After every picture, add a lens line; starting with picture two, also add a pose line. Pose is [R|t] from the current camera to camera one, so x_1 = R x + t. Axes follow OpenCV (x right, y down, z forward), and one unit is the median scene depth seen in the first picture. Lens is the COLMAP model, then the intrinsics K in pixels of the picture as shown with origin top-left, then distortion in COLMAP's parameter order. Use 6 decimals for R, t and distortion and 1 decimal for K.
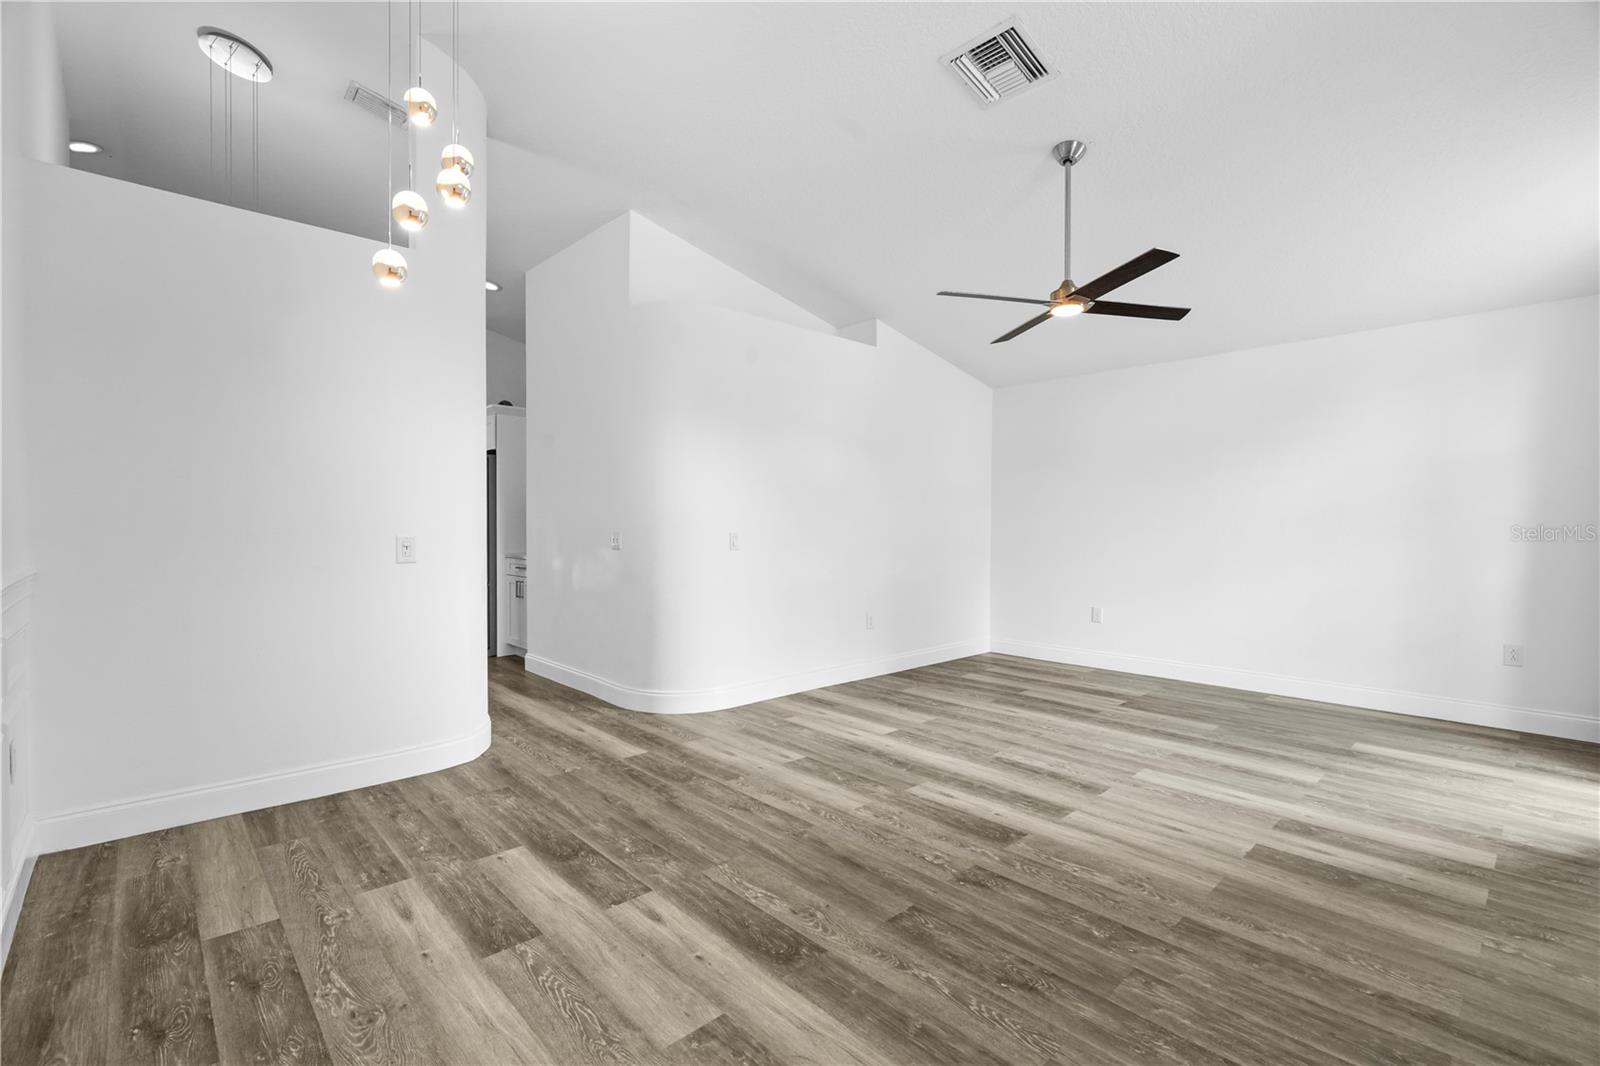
lens RADIAL K [[715.7, 0, 799.4], [0, 715.7, 537.3], [0, 0, 1]] dist [-0.007085, 0.003258]
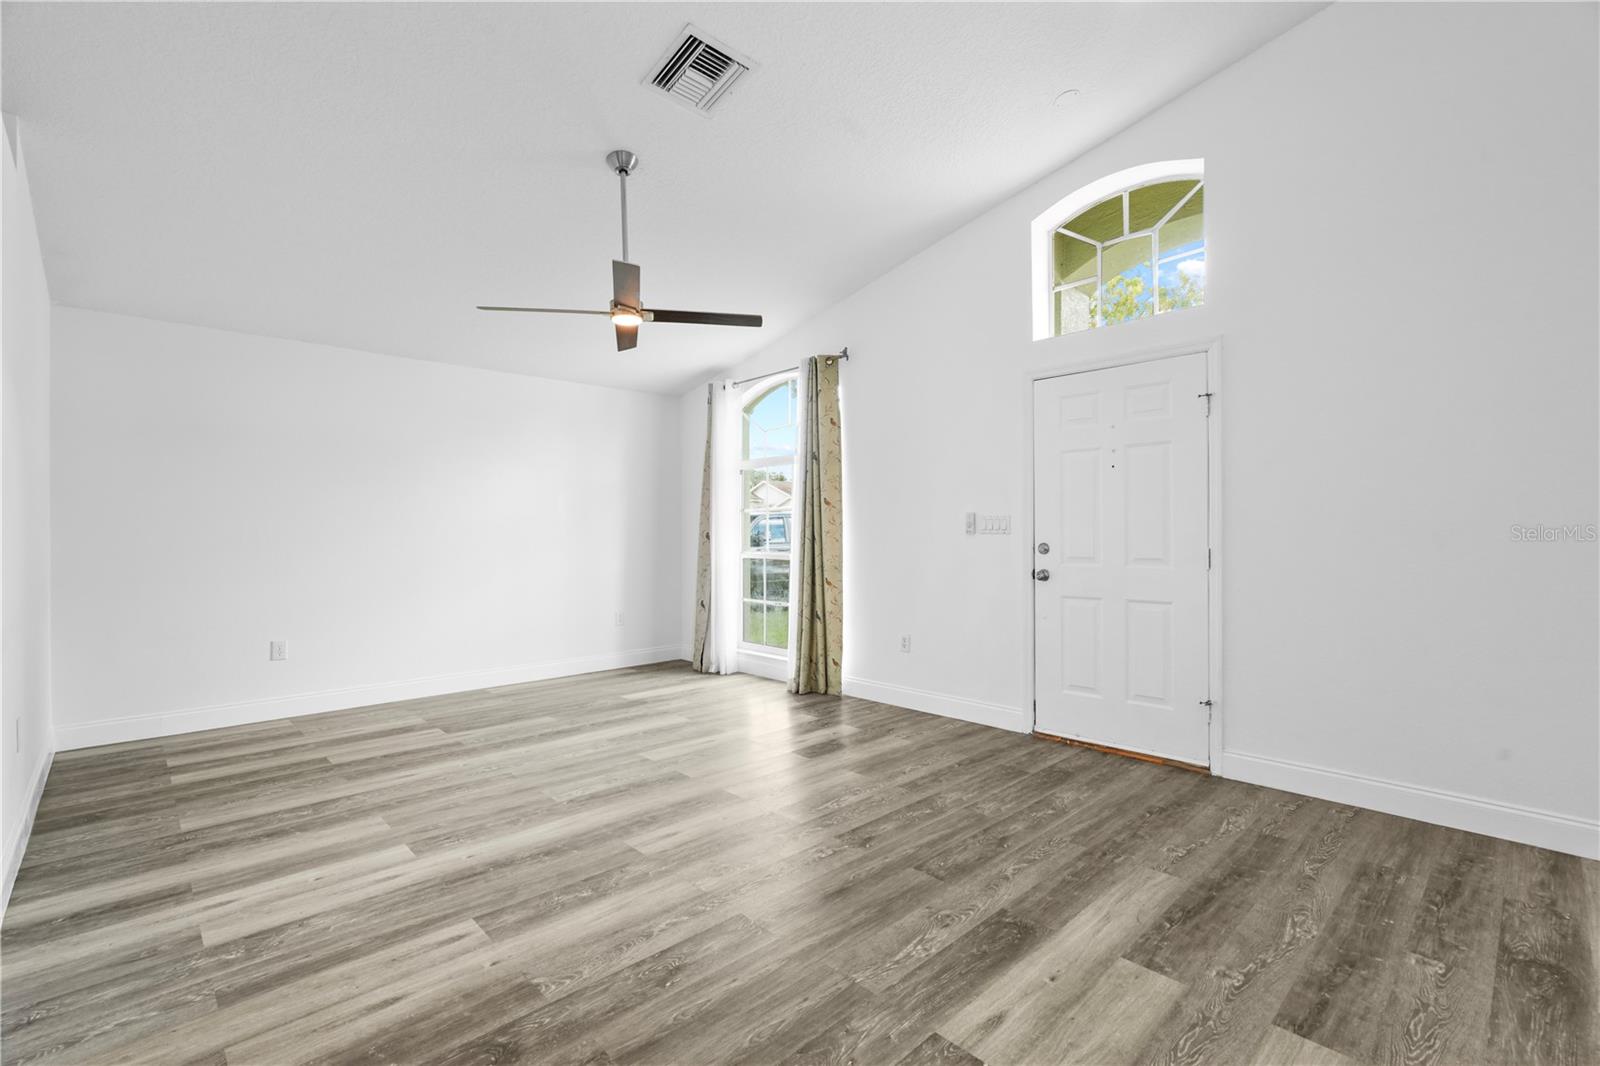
lens RADIAL K [[715.7, 0, 799.4], [0, 715.7, 537.3], [0, 0, 1]] dist [-0.007085, 0.003258]
pose [[-0.013165, -0.009909, 0.999864, -0.638103], [0.021387, 0.999719, 0.010189, -0.017111], [-0.999685, 0.021518, -0.012949, 0.779221]]
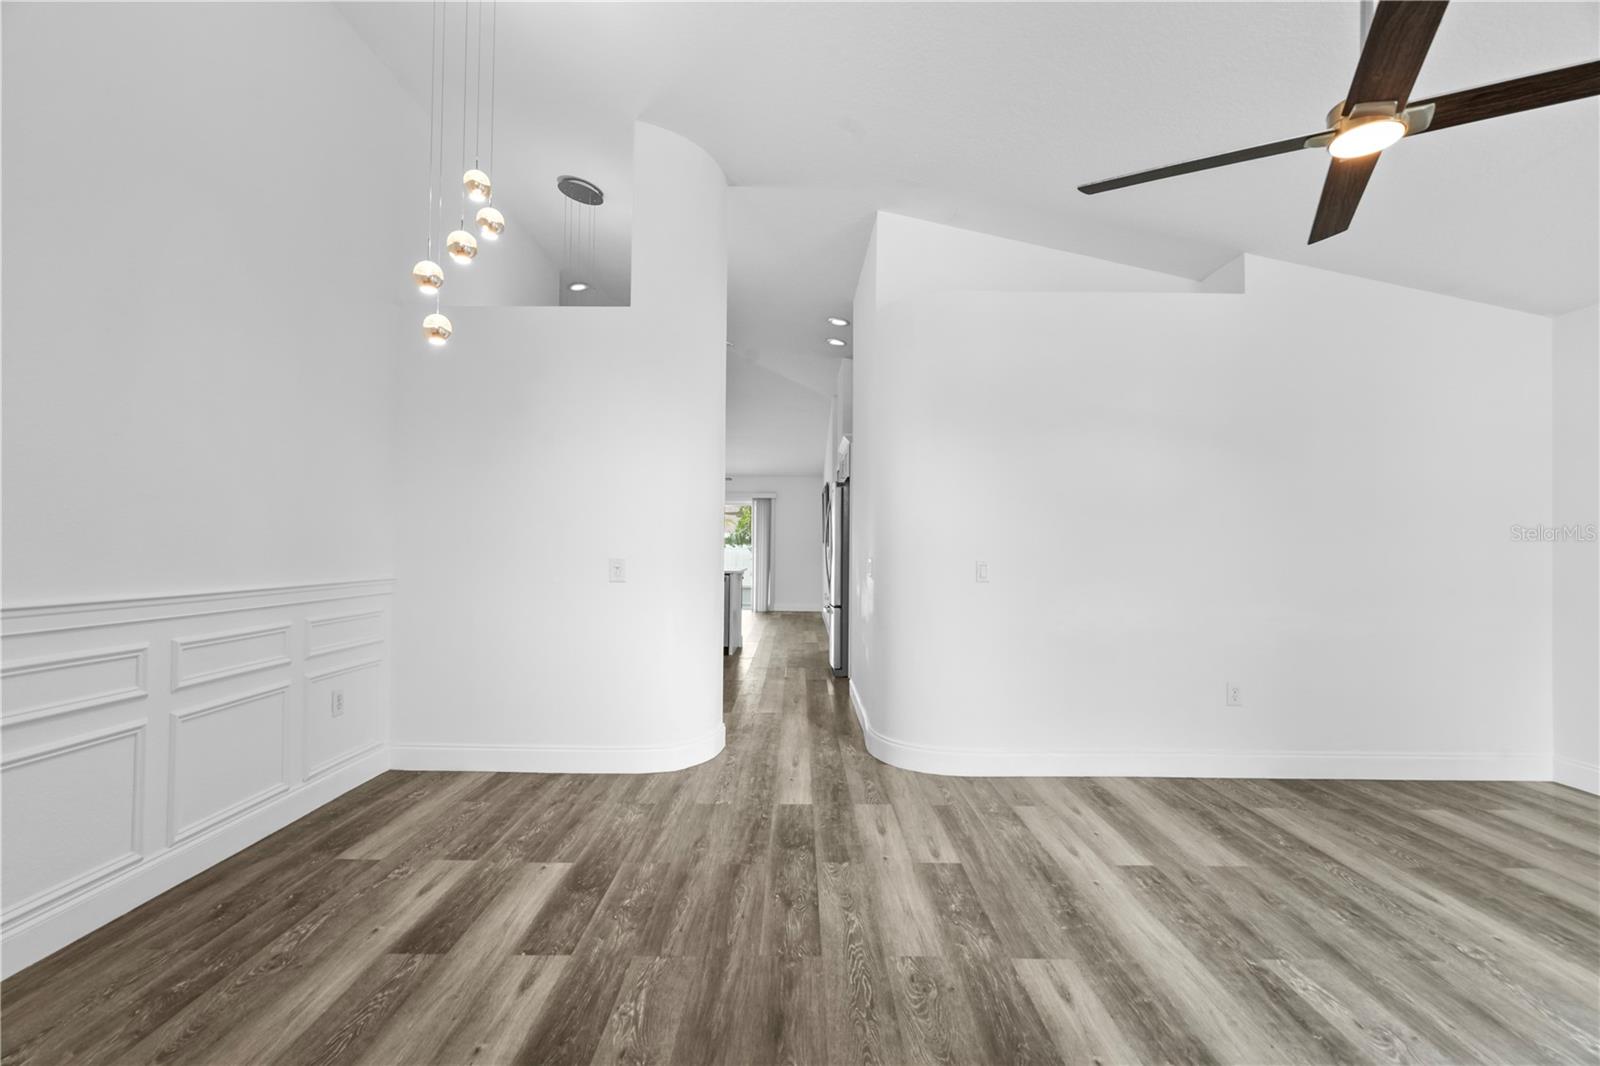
lens RADIAL K [[715.7, 0, 799.4], [0, 715.7, 537.3], [0, 0, 1]] dist [-0.007085, 0.003258]
pose [[0.732161, -0.005031, -0.681113, 0.425858], [-0.019130, 0.999426, -0.027945, -0.008674], [0.680863, 0.033490, 0.731645, 0.355862]]
